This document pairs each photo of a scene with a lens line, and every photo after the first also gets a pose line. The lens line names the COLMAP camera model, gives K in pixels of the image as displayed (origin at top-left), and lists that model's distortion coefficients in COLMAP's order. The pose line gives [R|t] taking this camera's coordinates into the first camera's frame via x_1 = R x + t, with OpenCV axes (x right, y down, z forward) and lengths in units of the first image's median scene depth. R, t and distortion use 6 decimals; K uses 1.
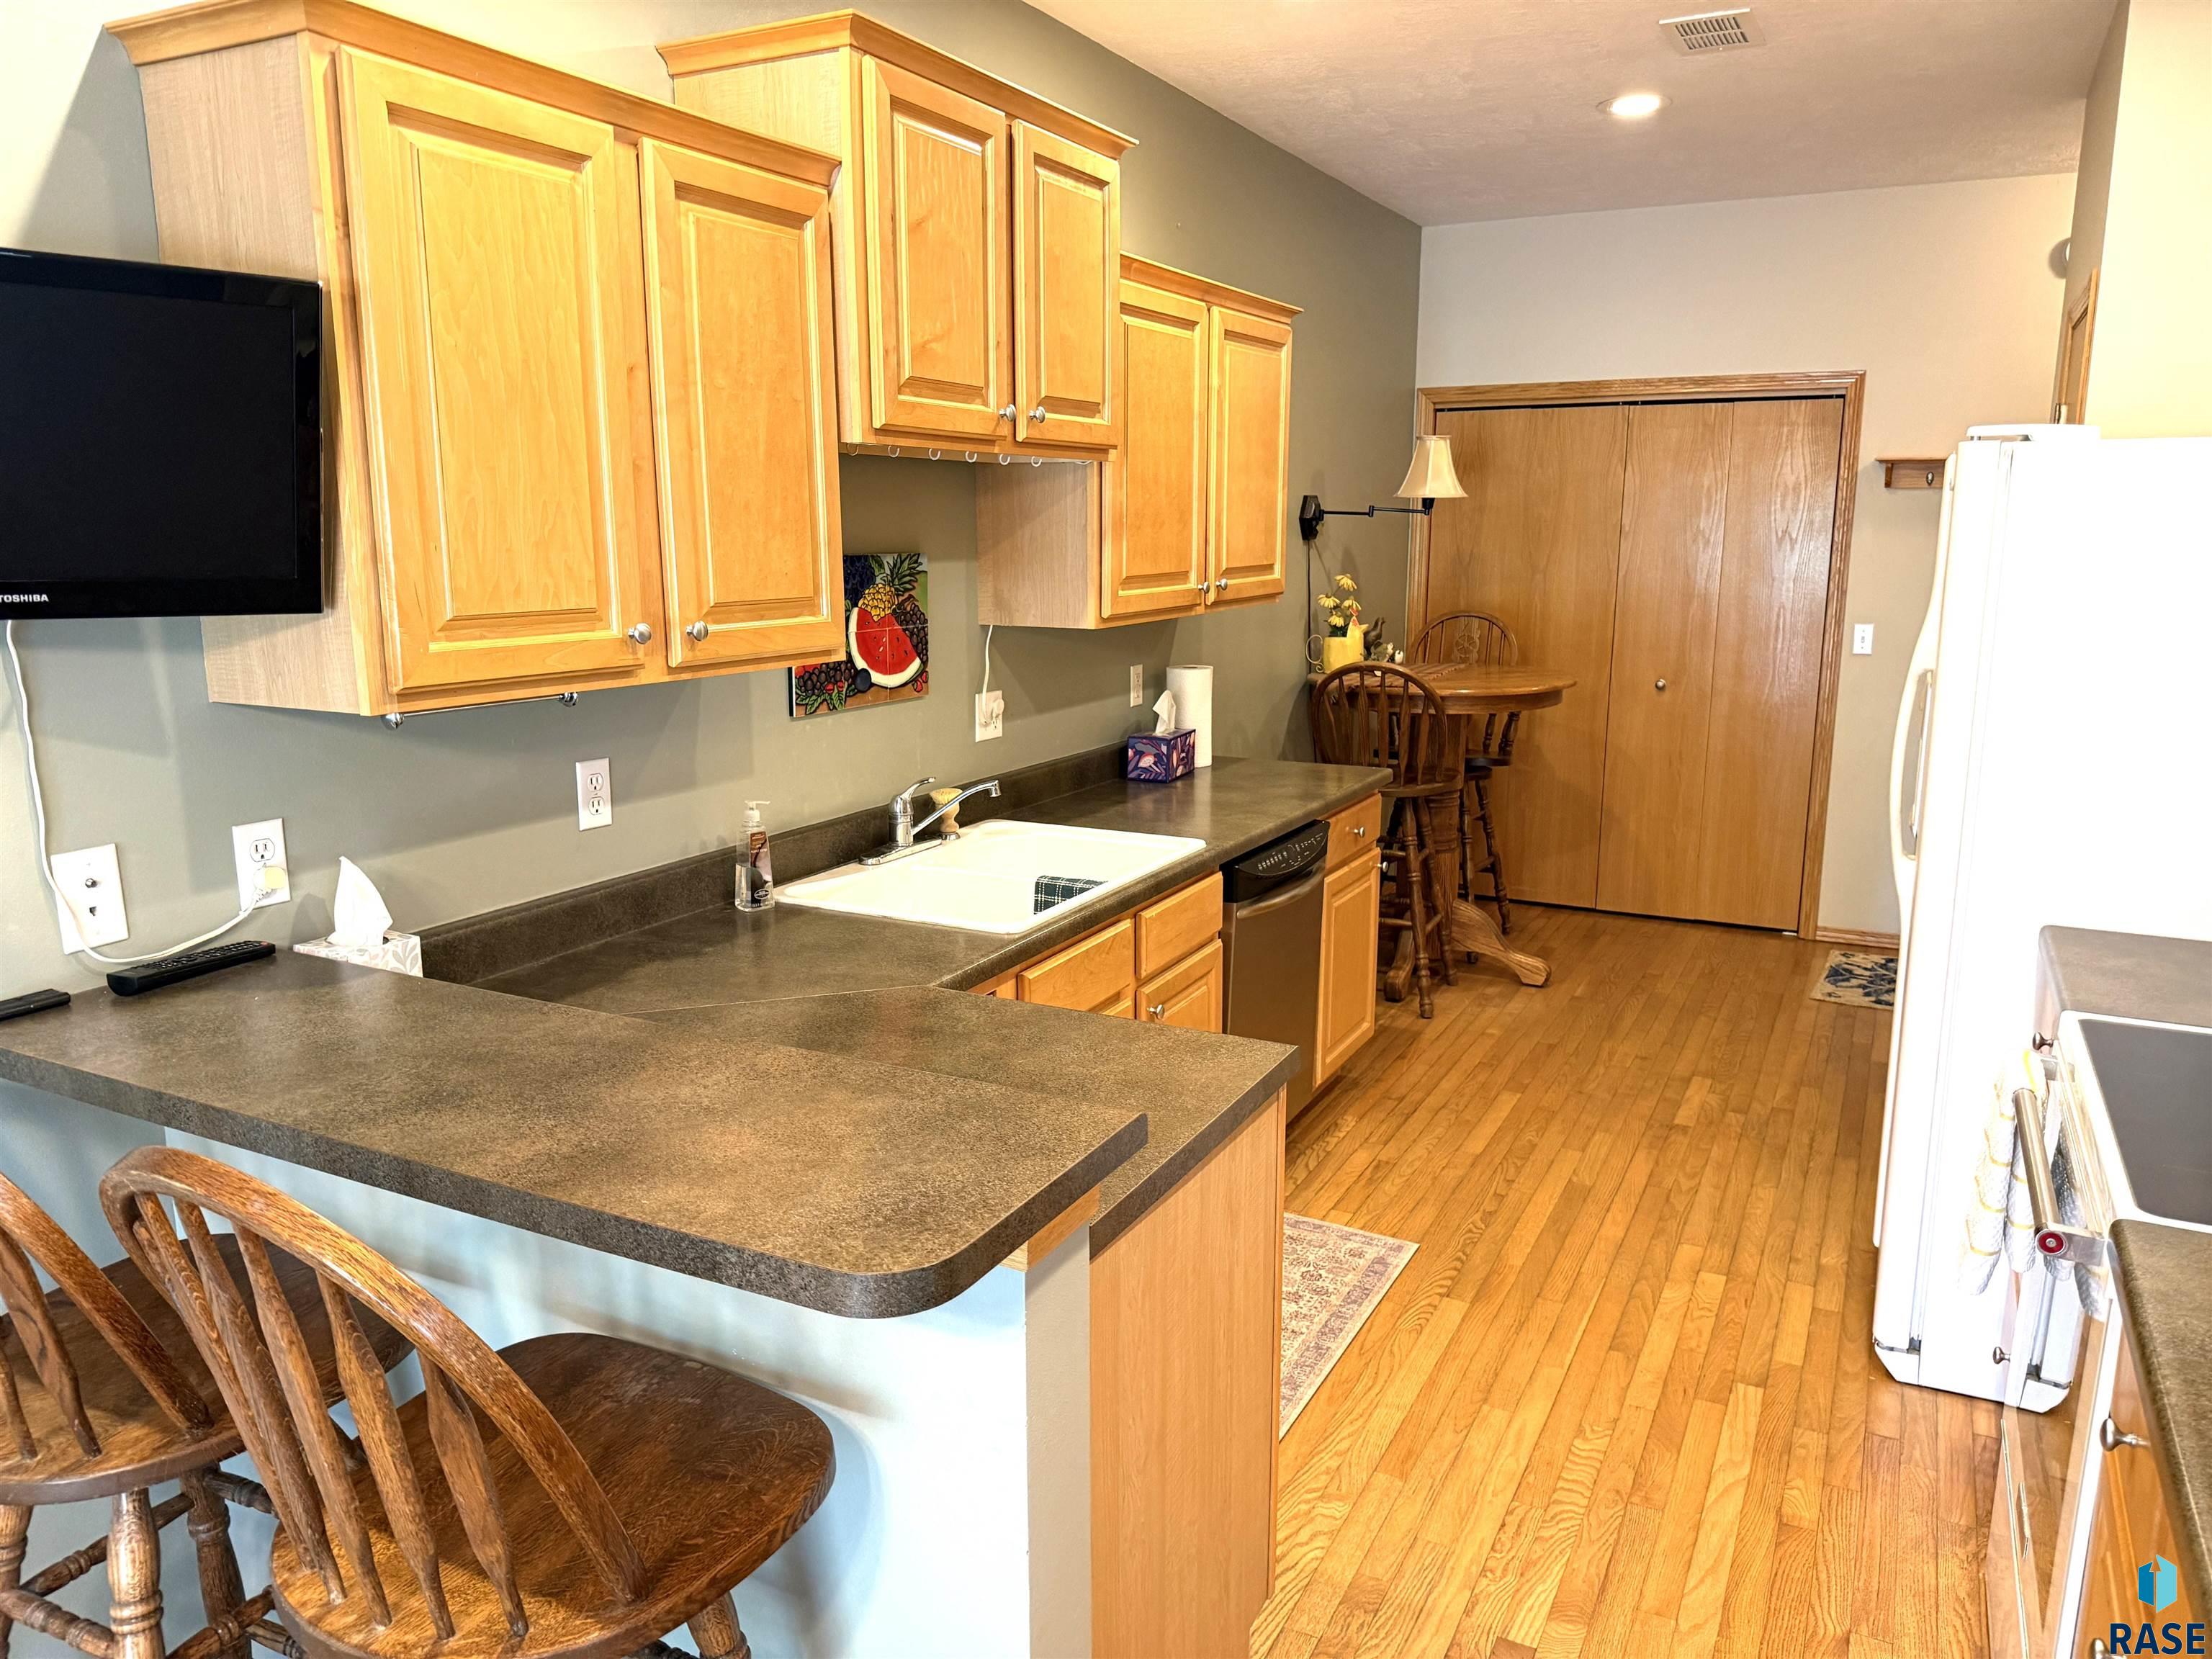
lens RADIAL K [[1569.3, 0, 1090.1], [0, 1569.3, 840.3], [0, 0, 1]] dist [0.044176, -0.047705]
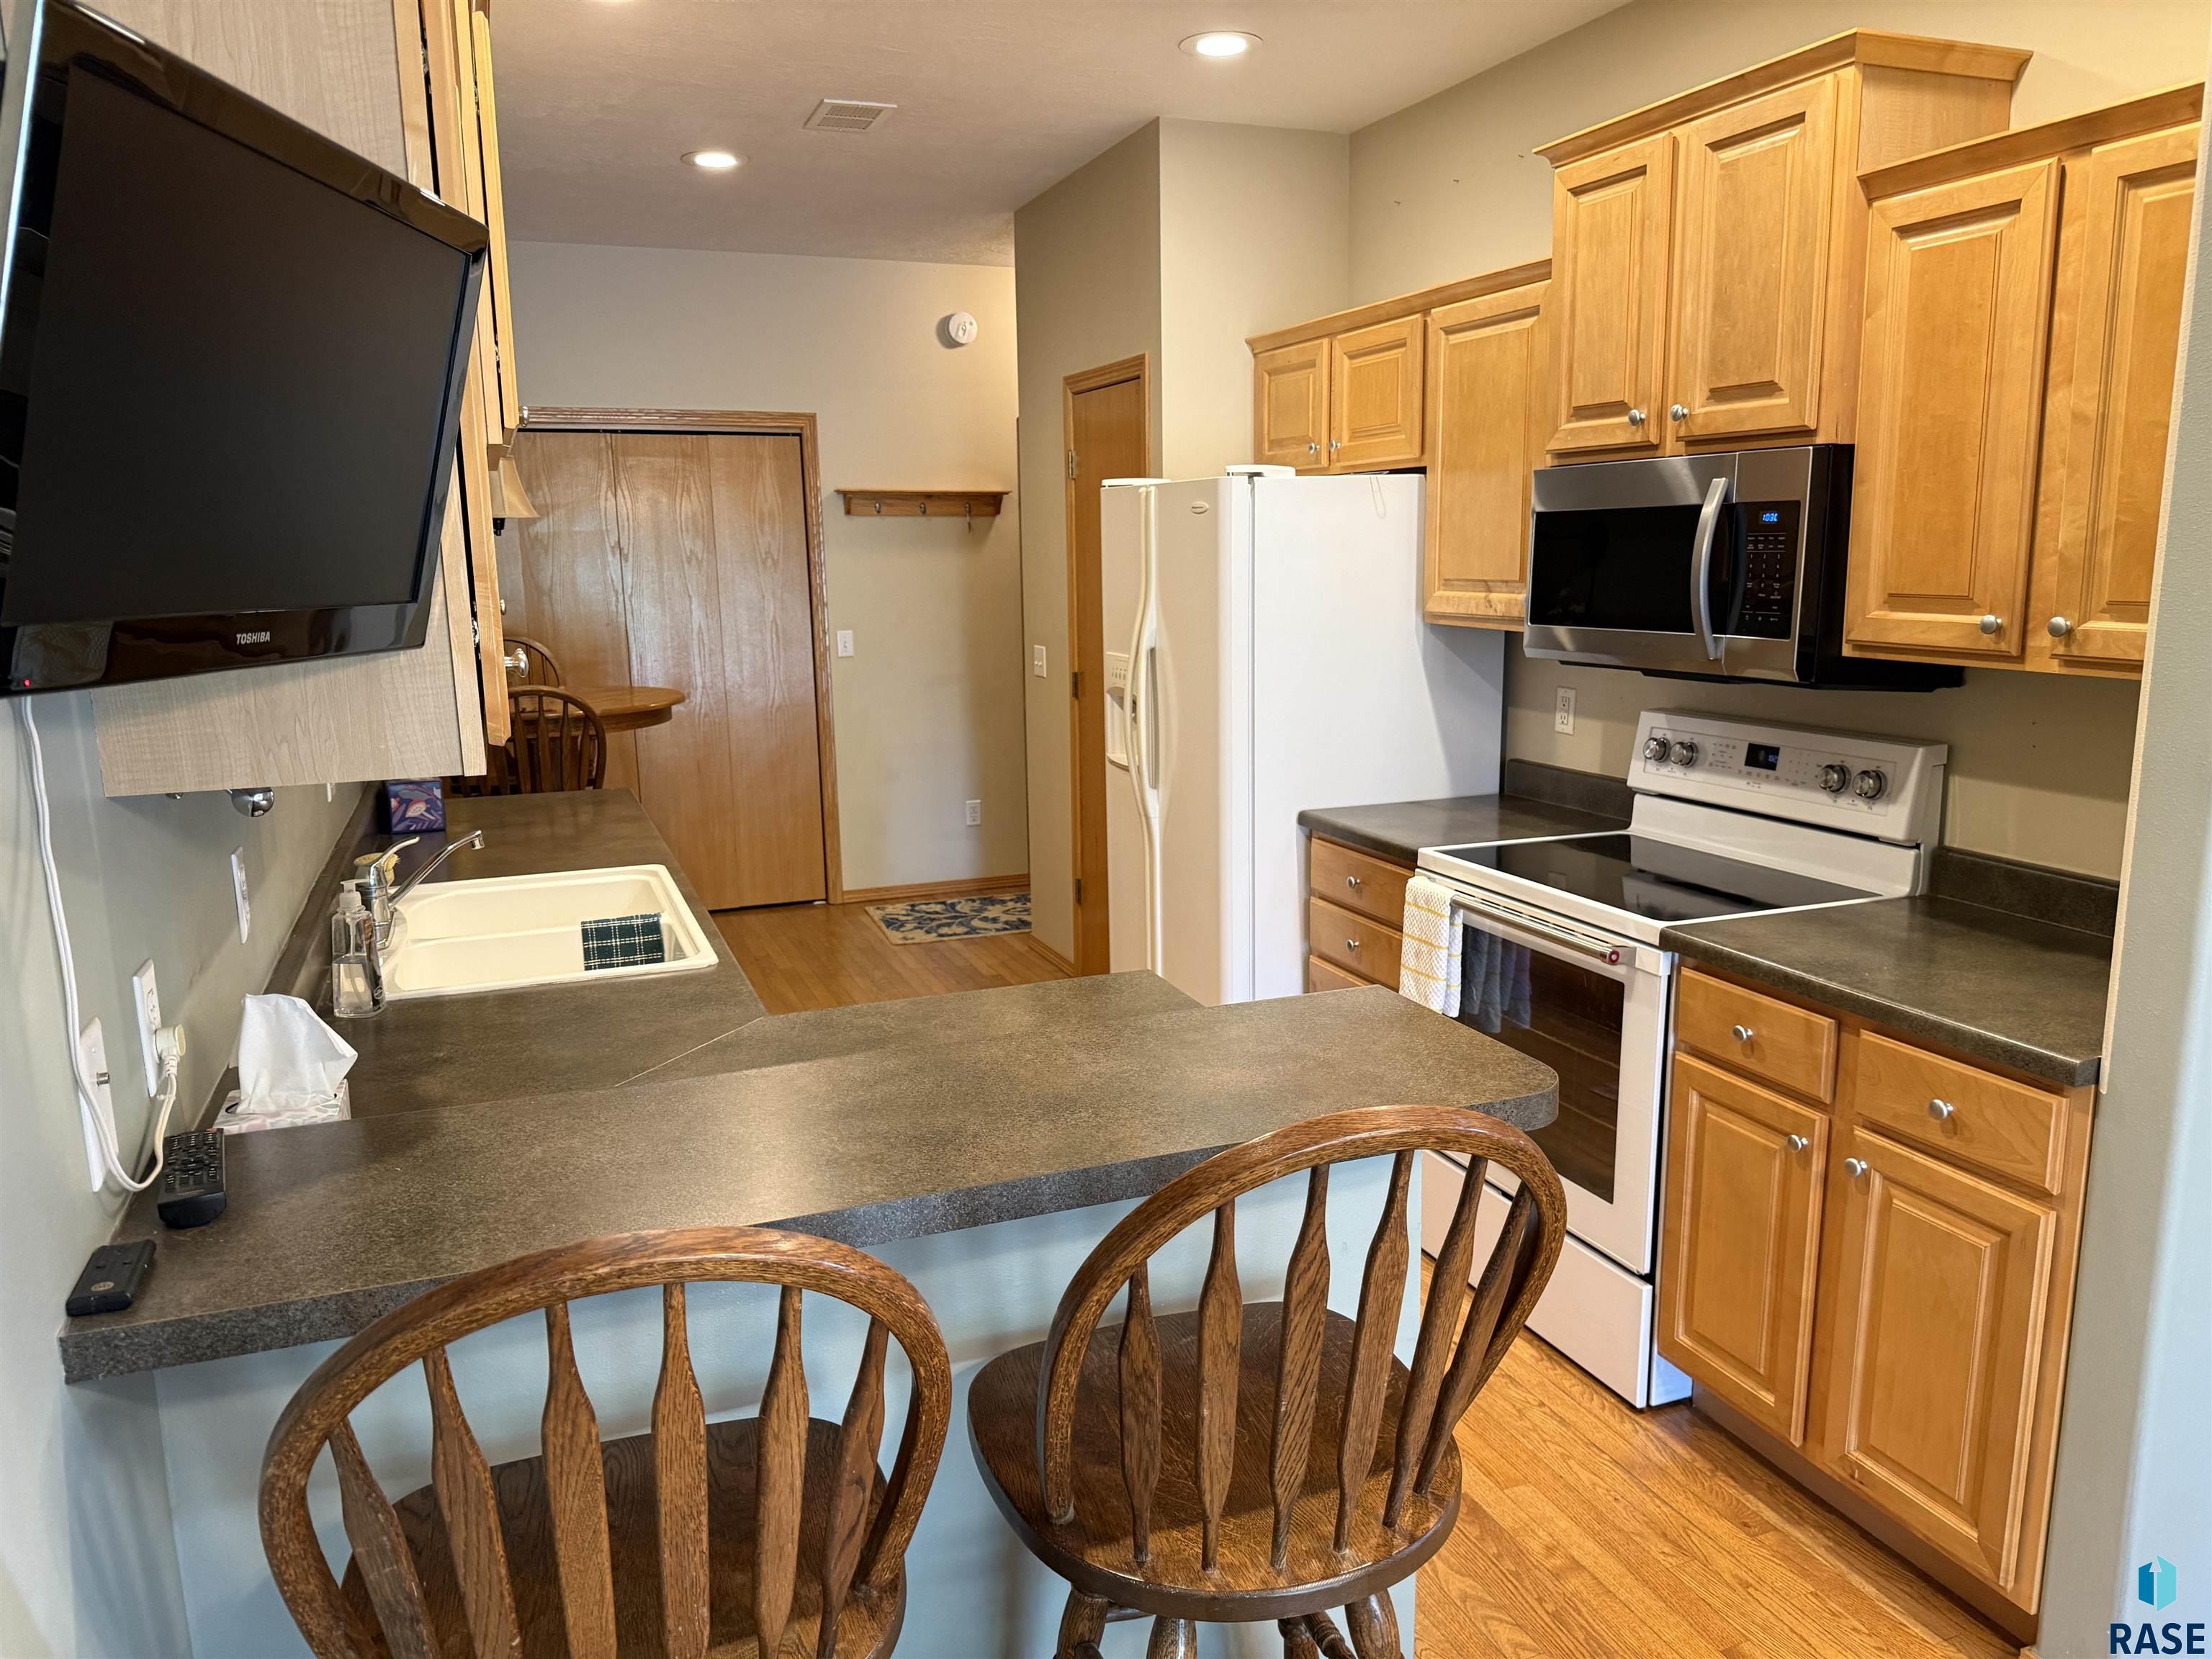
lens RADIAL K [[1569.3, 0, 1113.4], [0, 1569.3, 841.3], [0, 0, 1]] dist [0.044176, -0.047705]
pose [[0.656224, -0.150752, 0.739354, -0.271721], [0.164336, 0.984872, 0.054954, -0.012538], [-0.736453, 0.085441, 0.671071, 0.081532]]
